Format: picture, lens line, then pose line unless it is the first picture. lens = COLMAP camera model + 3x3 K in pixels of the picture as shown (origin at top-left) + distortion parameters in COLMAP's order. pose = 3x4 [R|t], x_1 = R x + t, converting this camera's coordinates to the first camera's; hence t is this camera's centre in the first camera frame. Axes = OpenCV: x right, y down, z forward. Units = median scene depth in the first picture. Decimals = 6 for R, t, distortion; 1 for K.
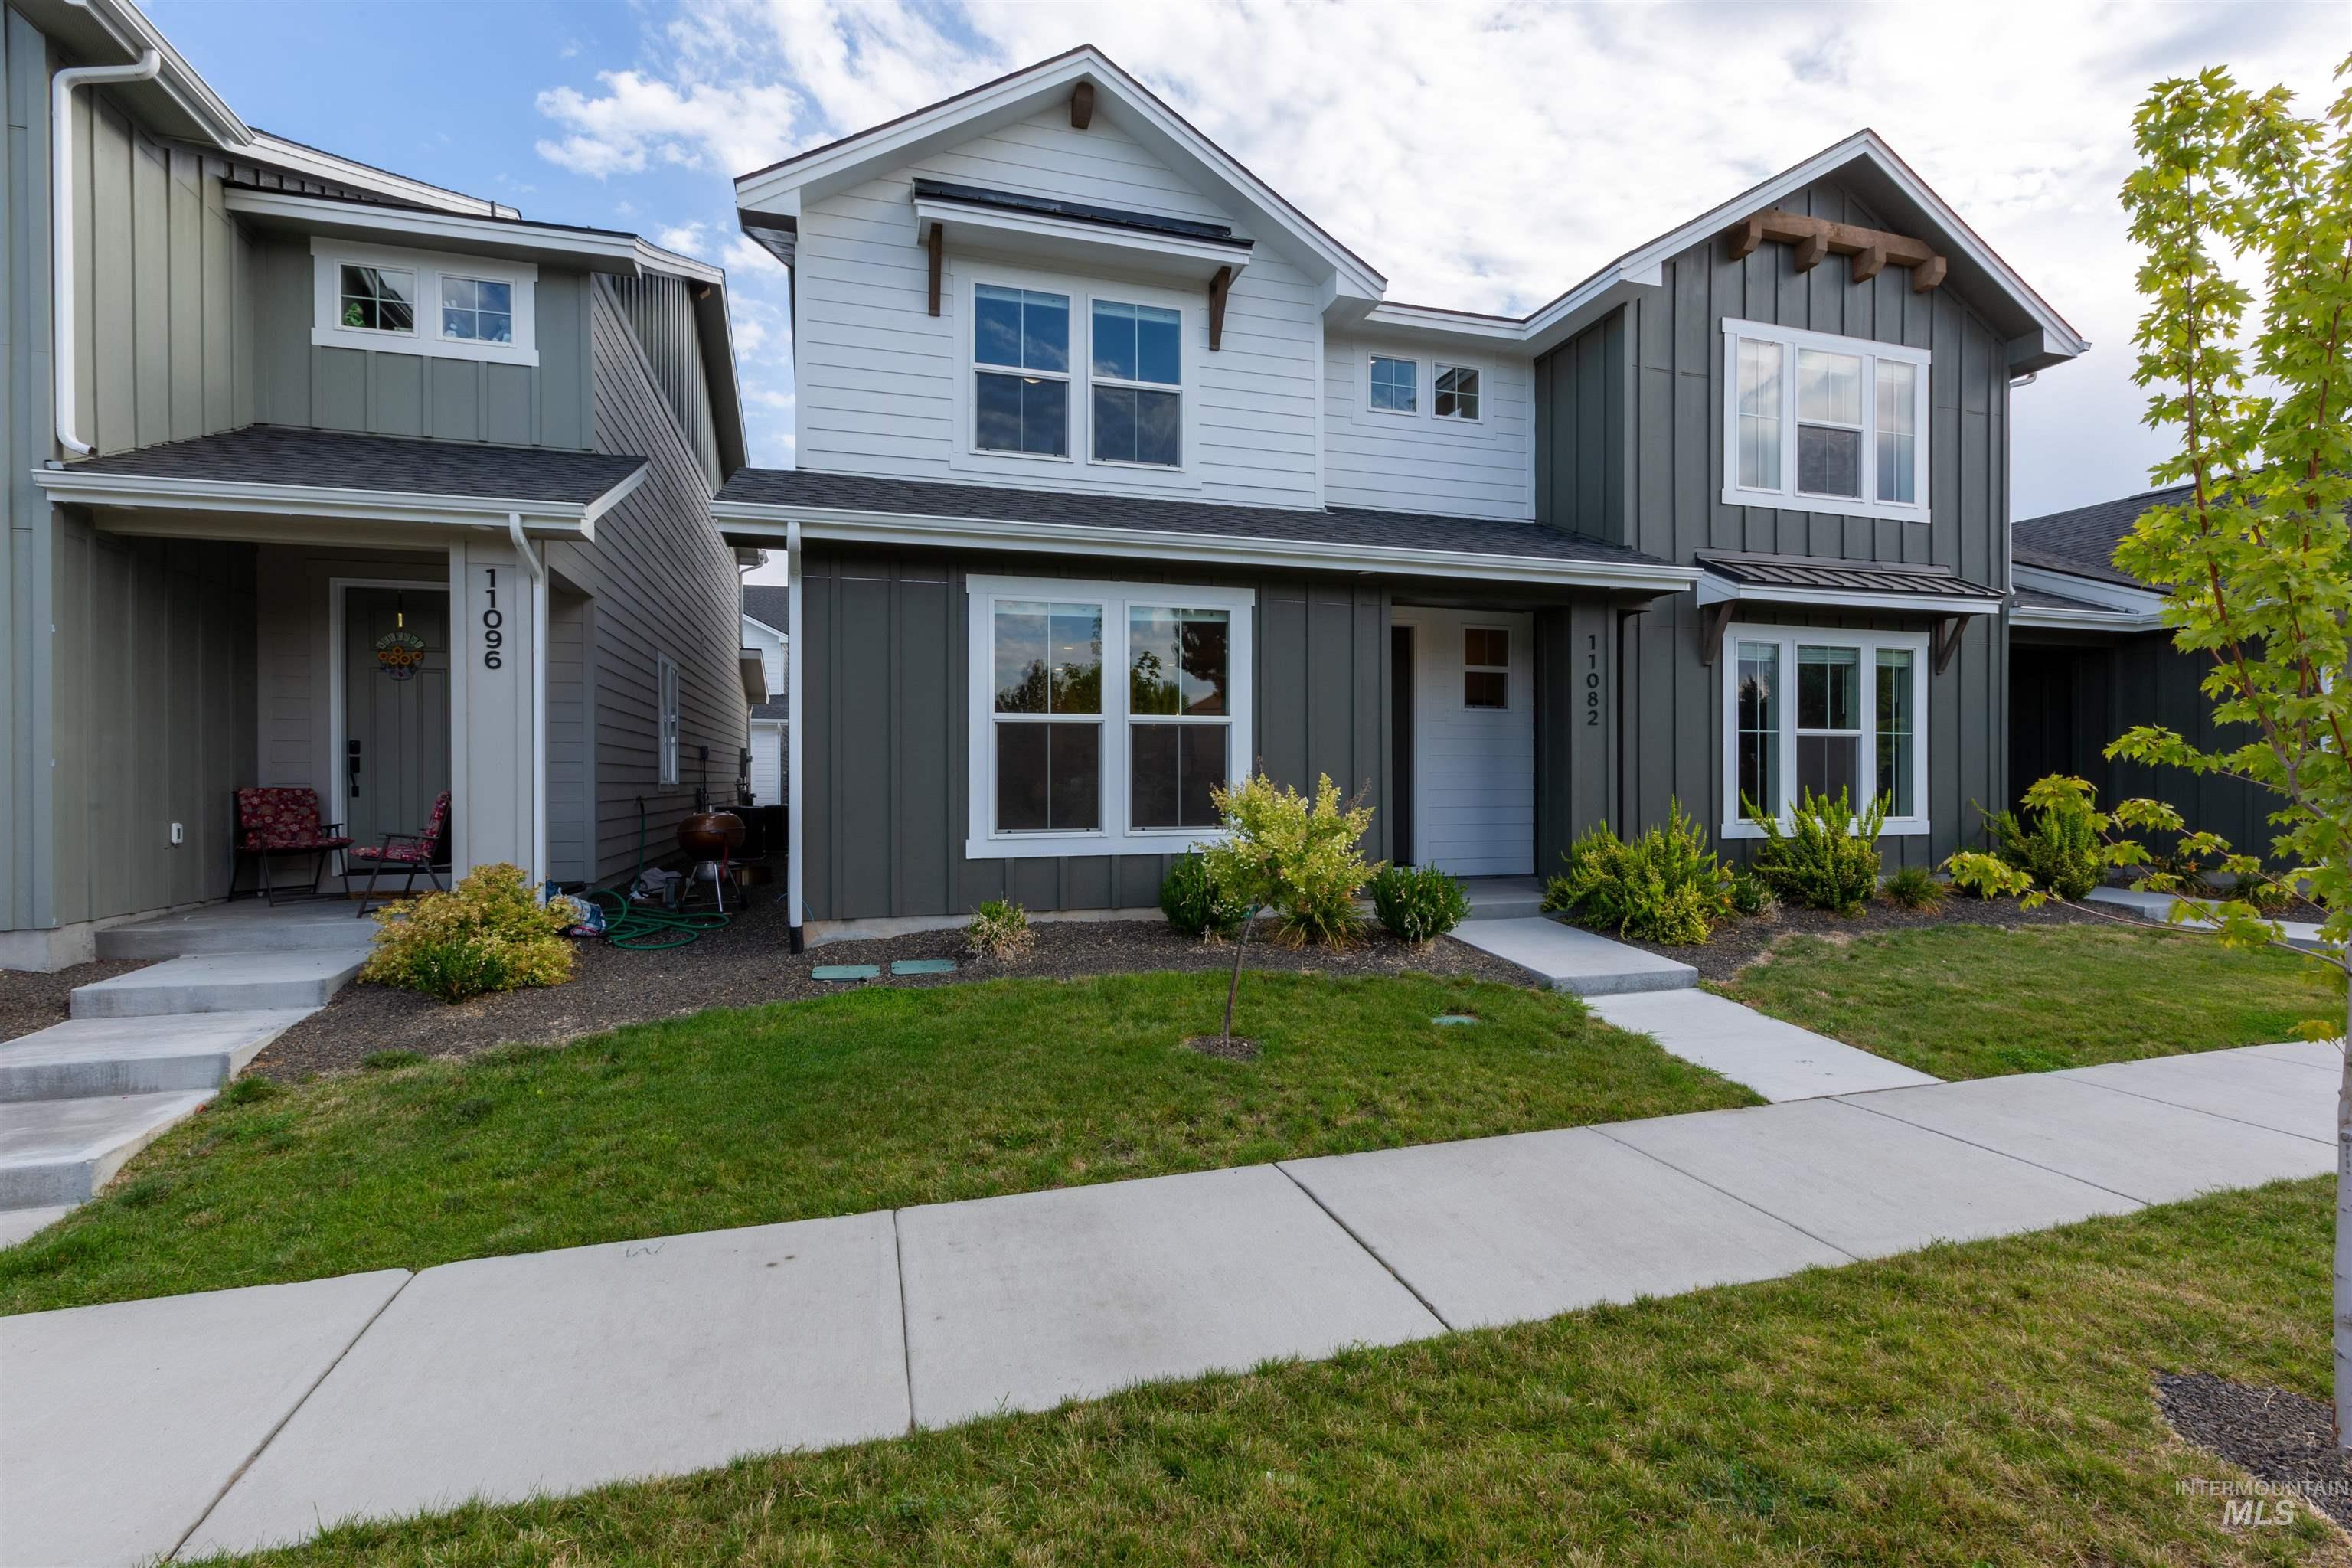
lens RADIAL K [[1098.9, 0, 1211.7], [0, 1098.9, 787.9], [0, 0, 1]] dist [-0.005813, 0.003175]
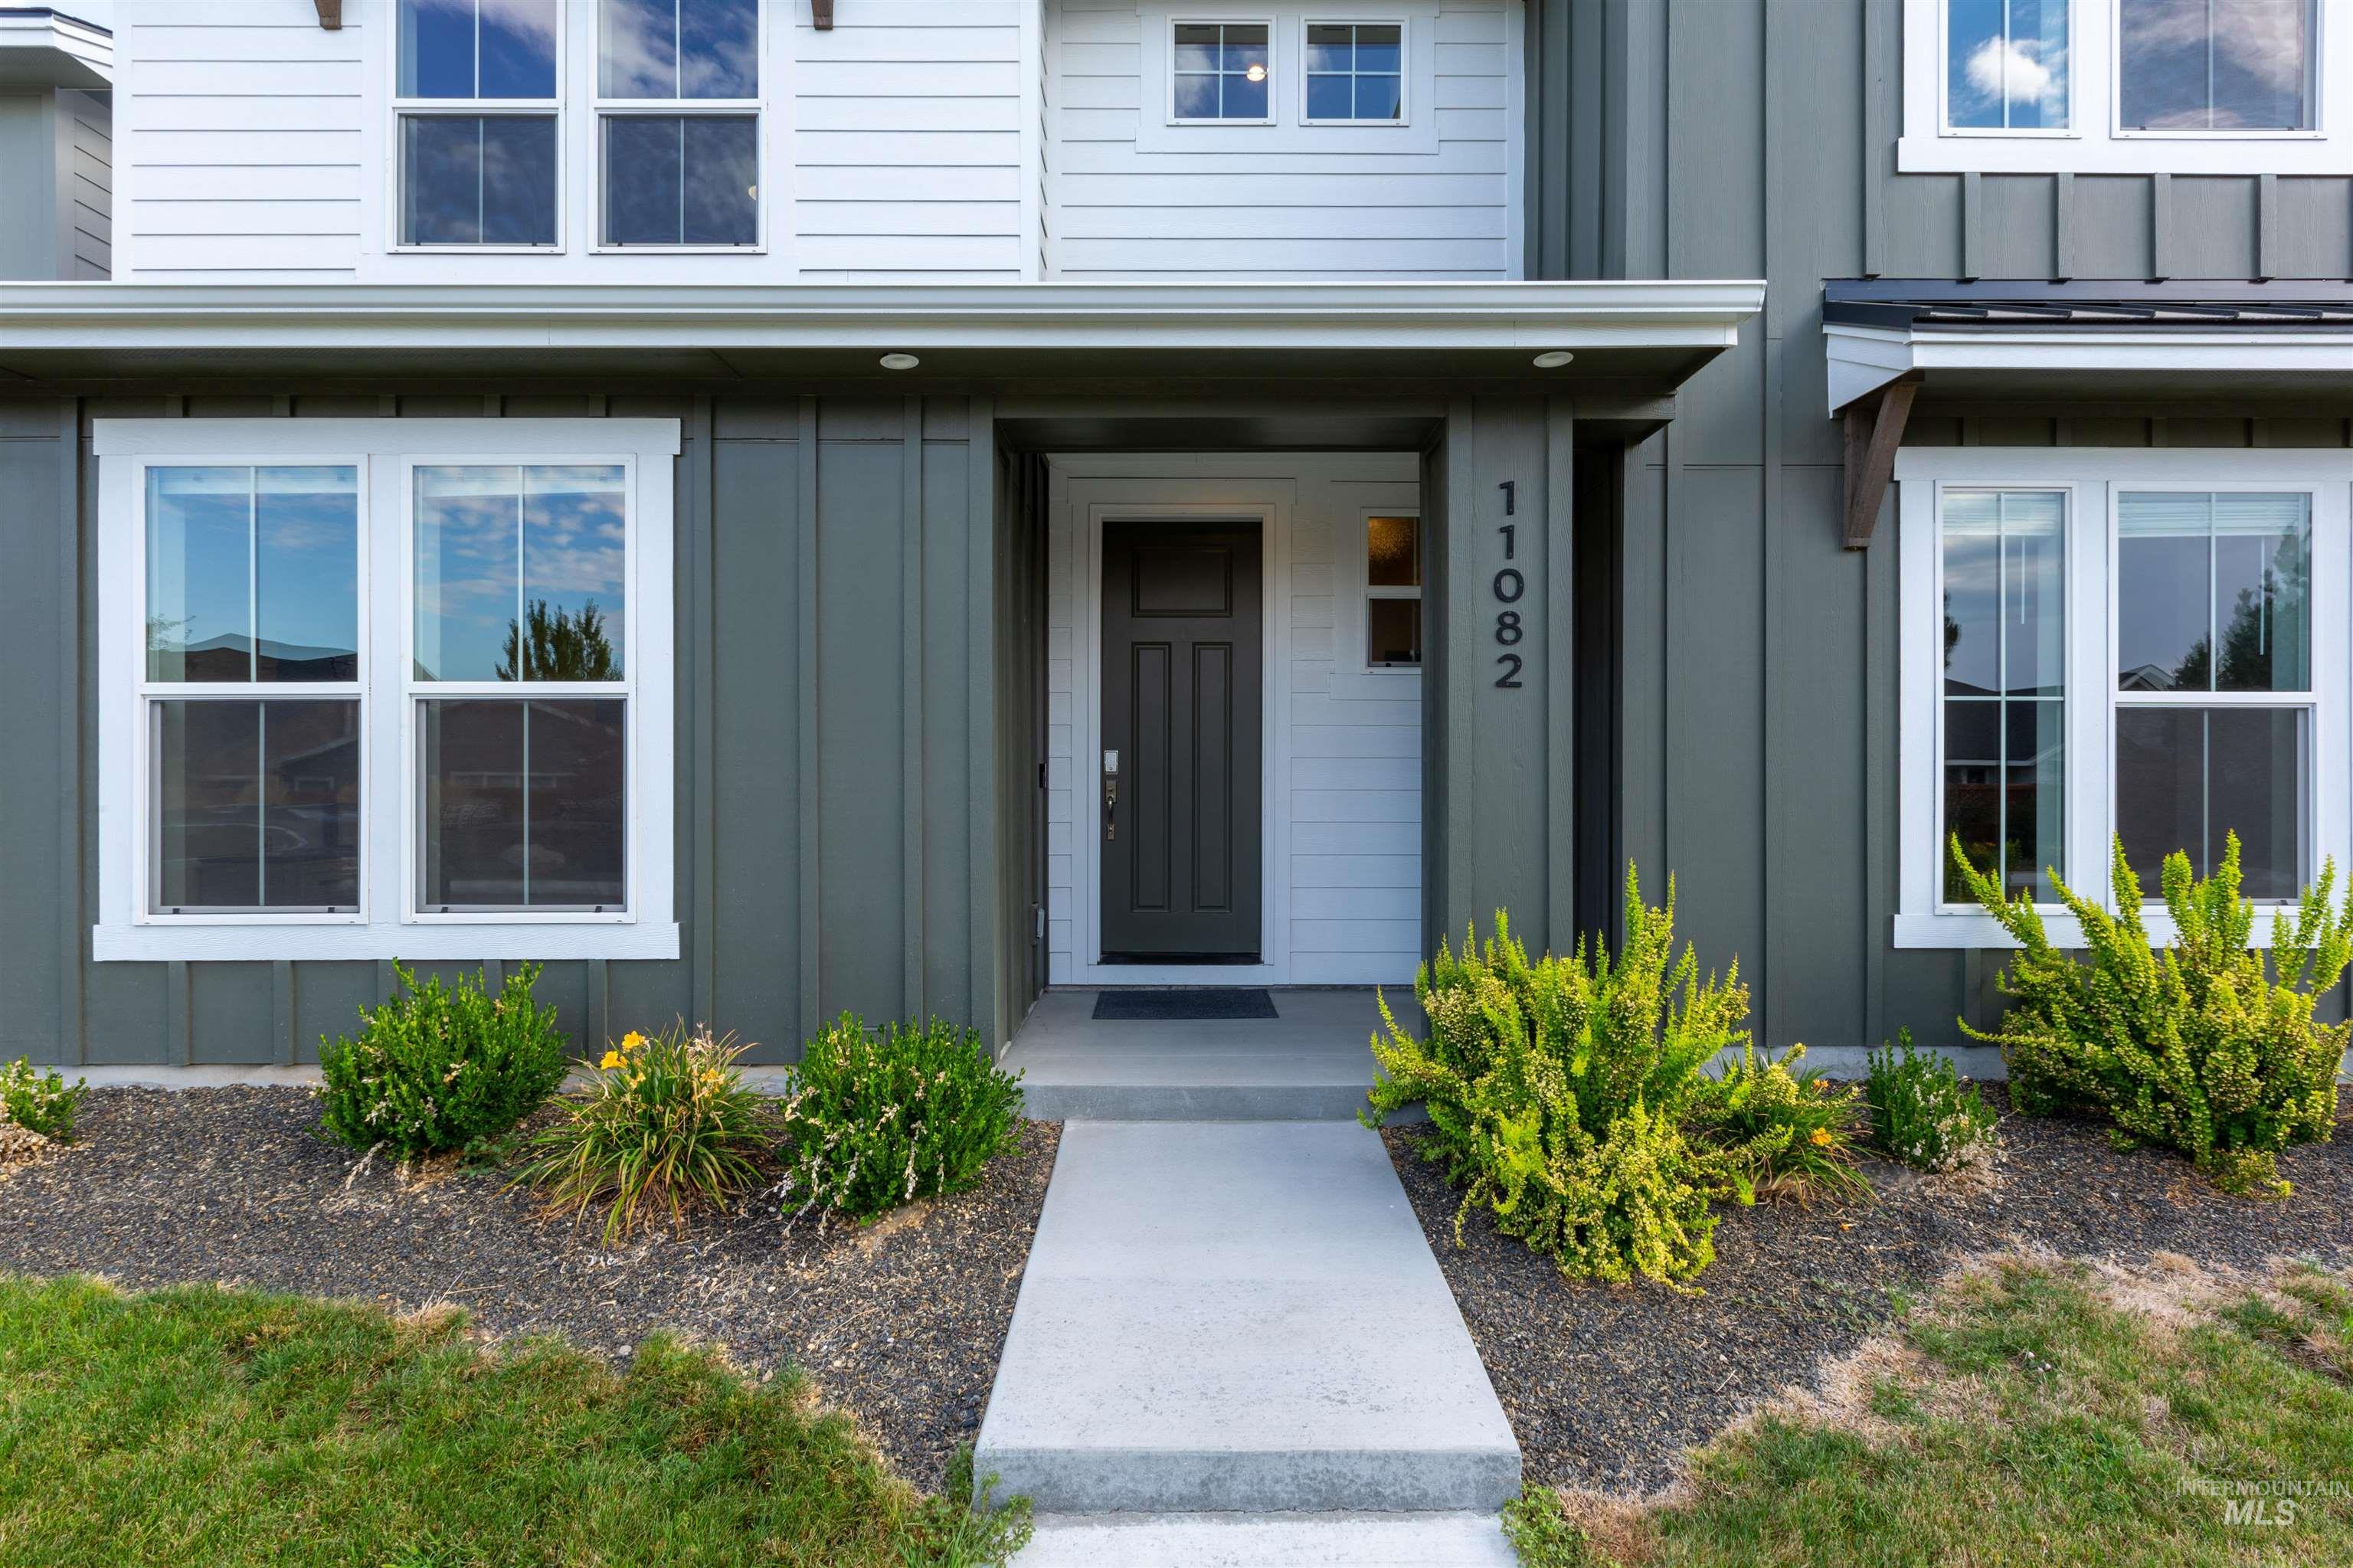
lens RADIAL K [[1099.4, 0, 1158.8], [0, 1099.4, 795.2], [0, 0, 1]] dist [-0.005813, 0.003175]
pose [[0.950278, 0.007742, -0.311305, 0.347915], [-0.004841, 0.999937, 0.010092, -0.018007], [0.311364, -0.008083, 0.950256, 0.534498]]
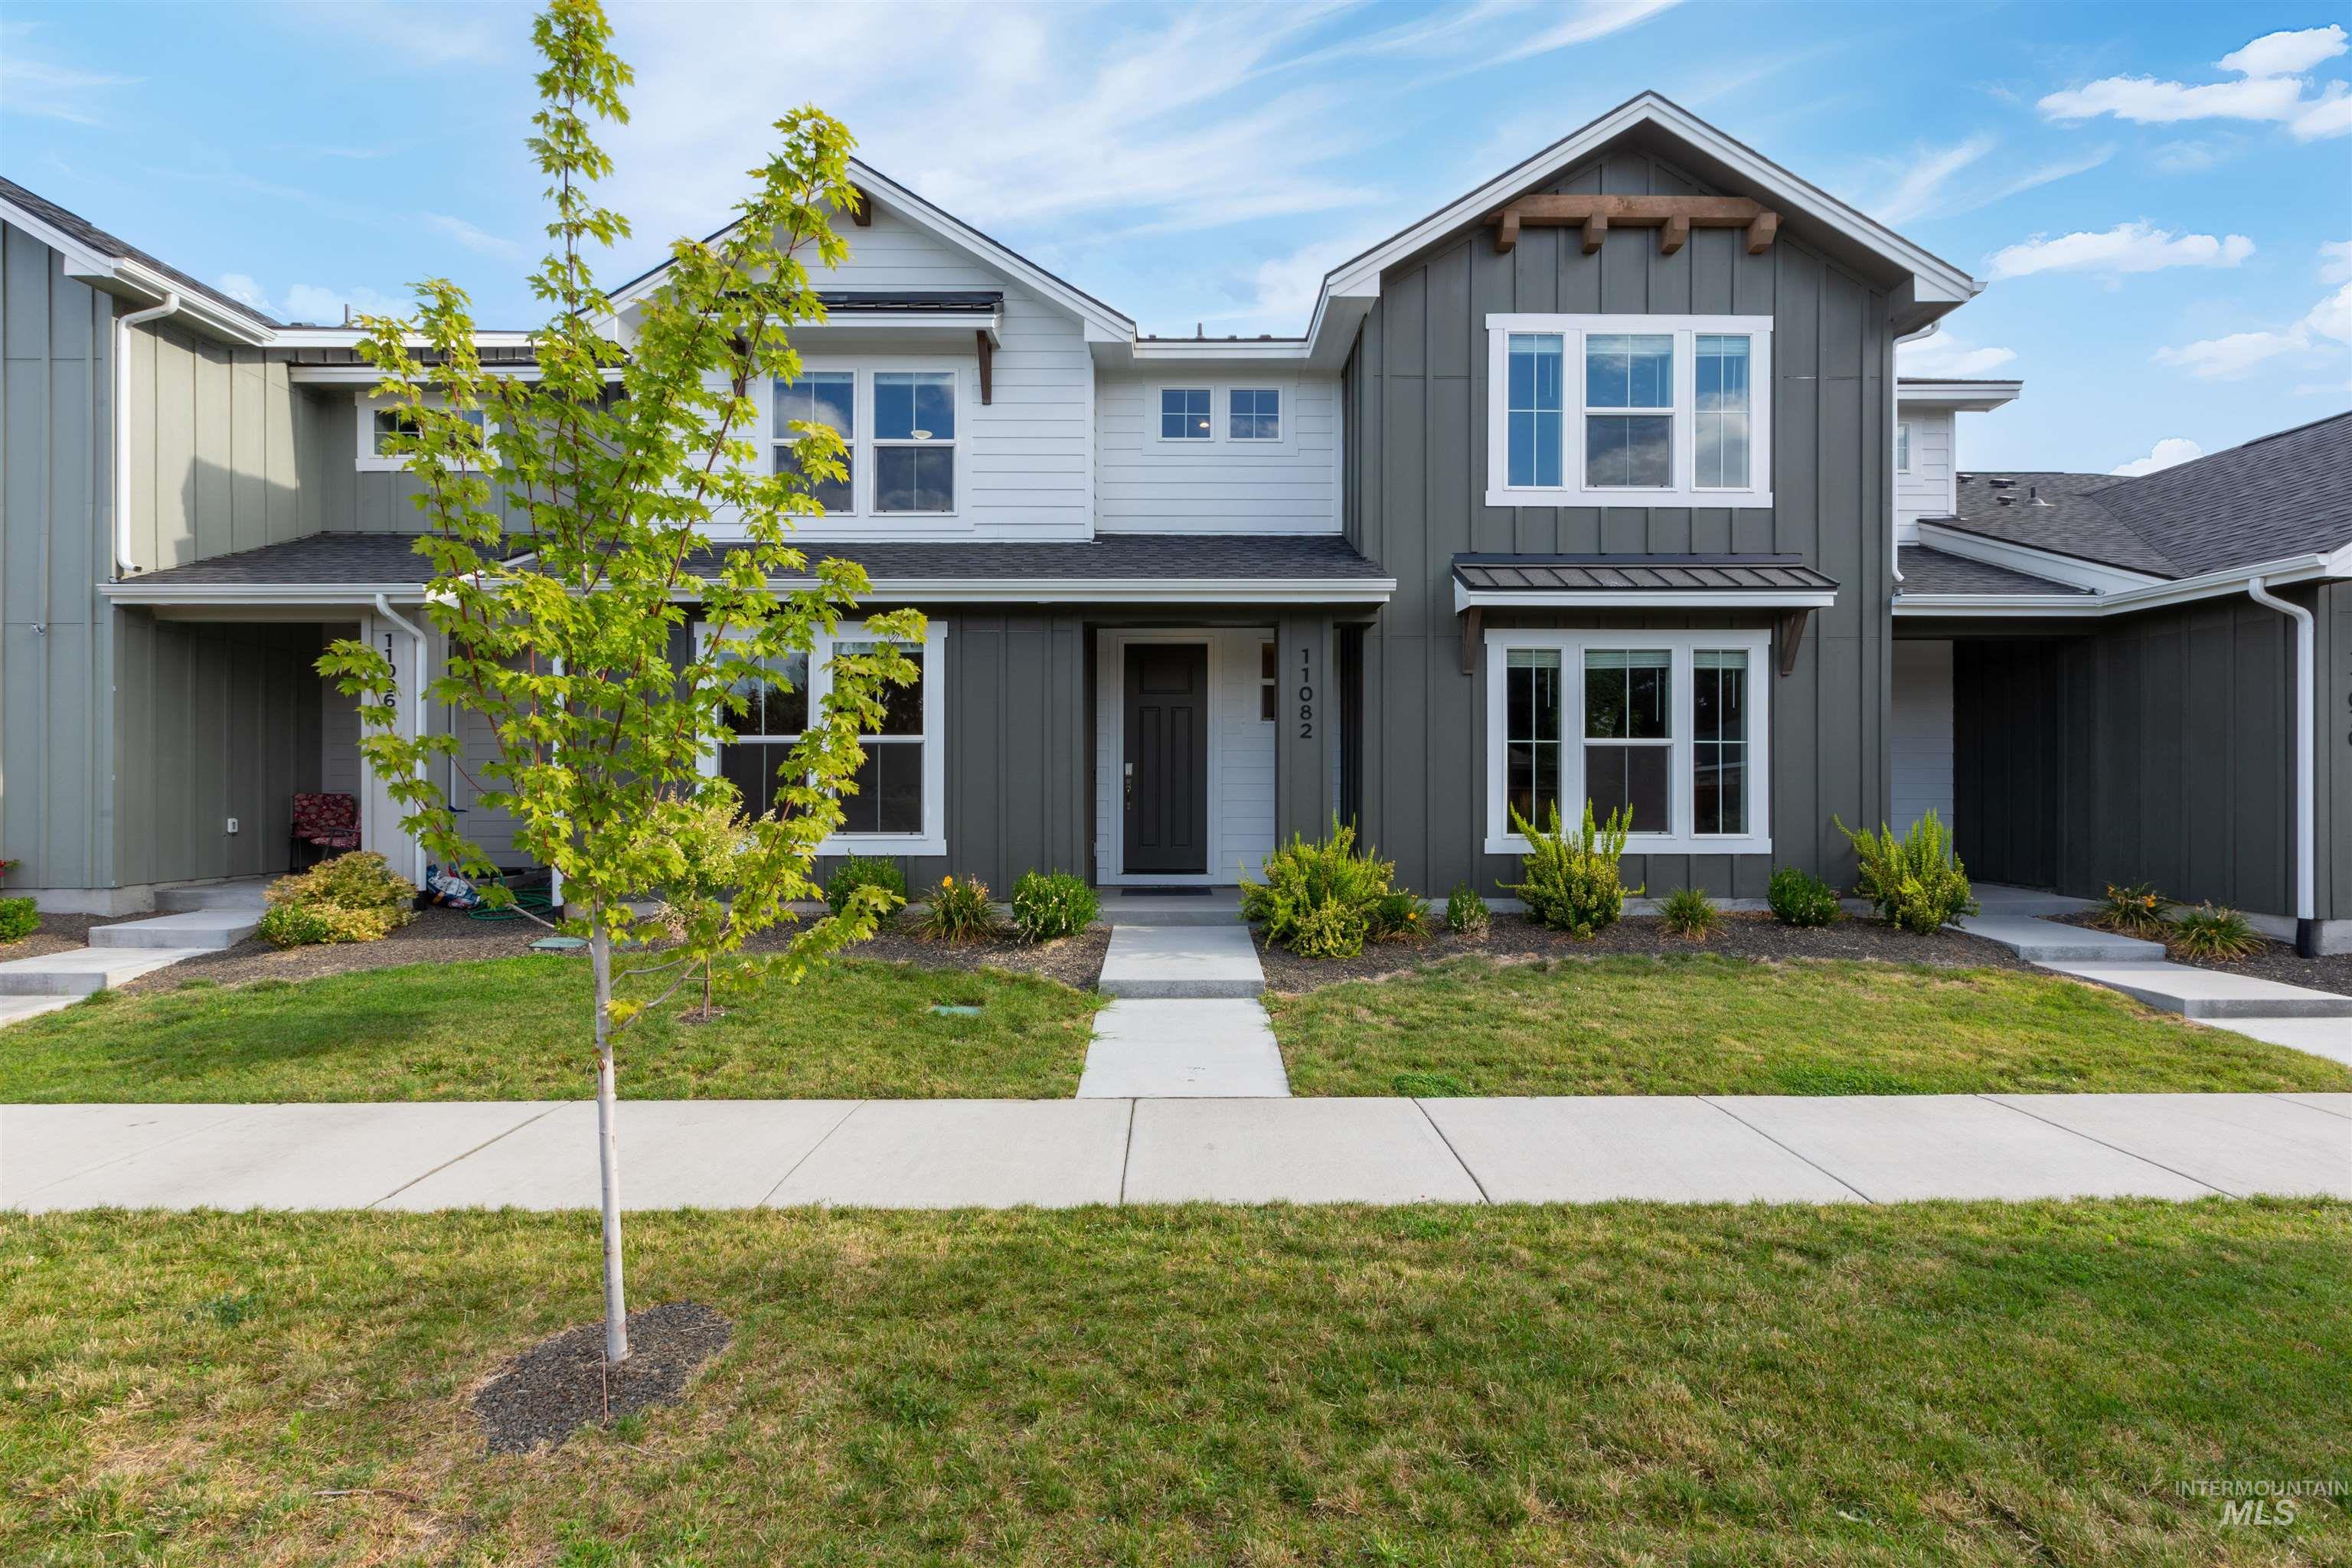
lens RADIAL K [[1098.9, 0, 1168.5], [0, 1098.9, 784.0], [0, 0, 1]] dist [-0.005813, 0.003175]
pose [[0.955116, 0.003161, -0.296216, 0.521566], [-0.004819, 0.999977, -0.004865, -0.009487], [0.296194, 0.006074, 0.955109, -0.005082]]
